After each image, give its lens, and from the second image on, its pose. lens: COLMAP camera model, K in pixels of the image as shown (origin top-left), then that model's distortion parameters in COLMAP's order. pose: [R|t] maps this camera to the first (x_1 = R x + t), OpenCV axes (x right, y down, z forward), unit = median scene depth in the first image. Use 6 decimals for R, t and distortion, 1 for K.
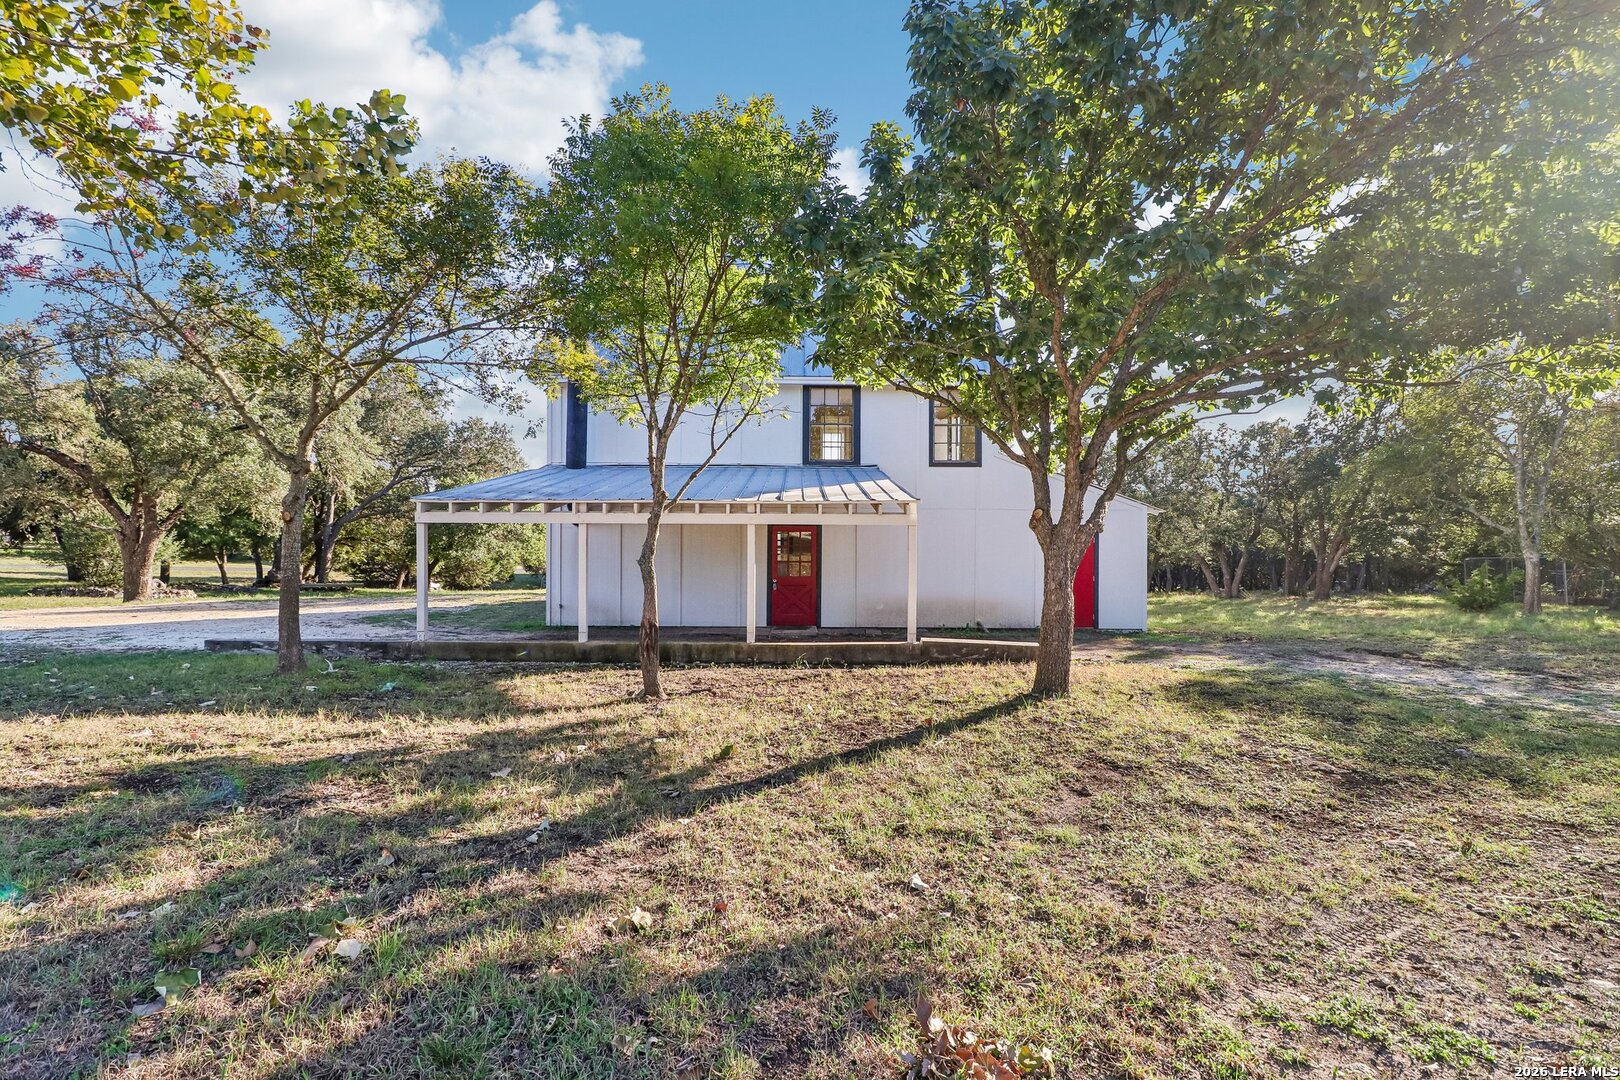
lens RADIAL K [[760.1, 0, 806.8], [0, 760.1, 538.7], [0, 0, 1]] dist [0.001071, -0.008877]
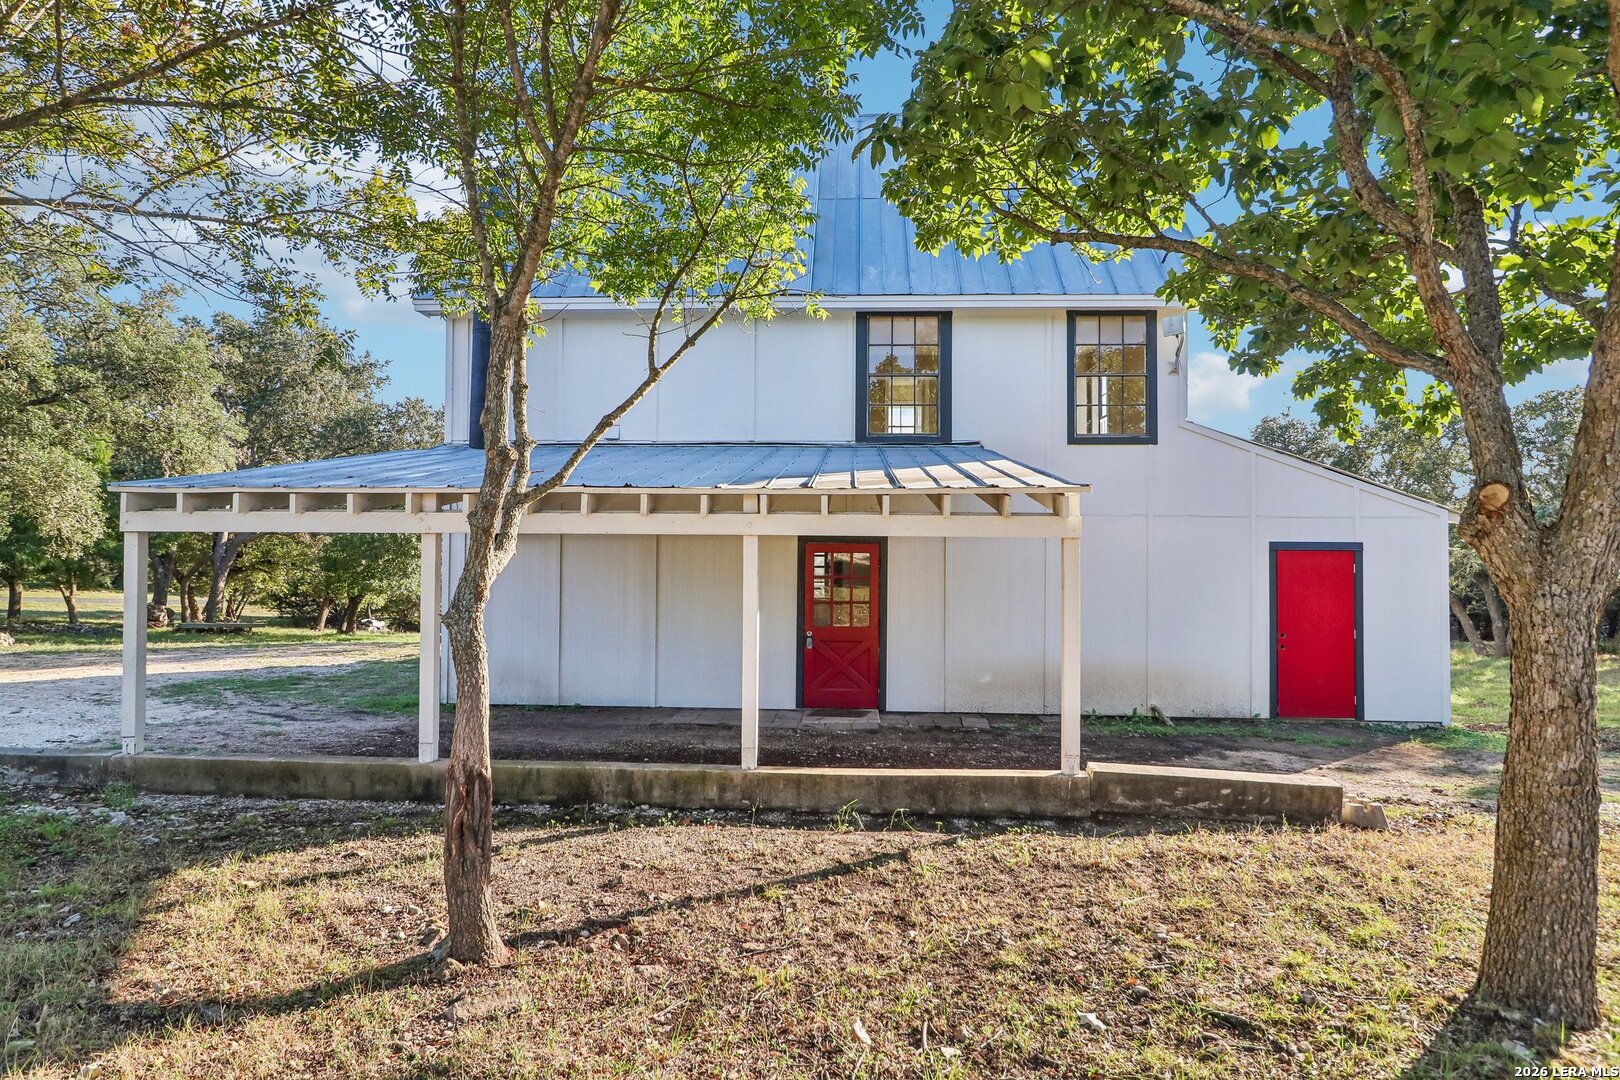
lens RADIAL K [[960.7, 0, 806.2], [0, 960.7, 540.4], [0, 0, 1]] dist [-0.004410, -0.005248]
pose [[0.998108, 0.001791, -0.061454, 0.002636], [-0.003312, 0.999690, -0.024658, 0.000164], [0.061391, 0.024815, 0.997805, 0.255831]]
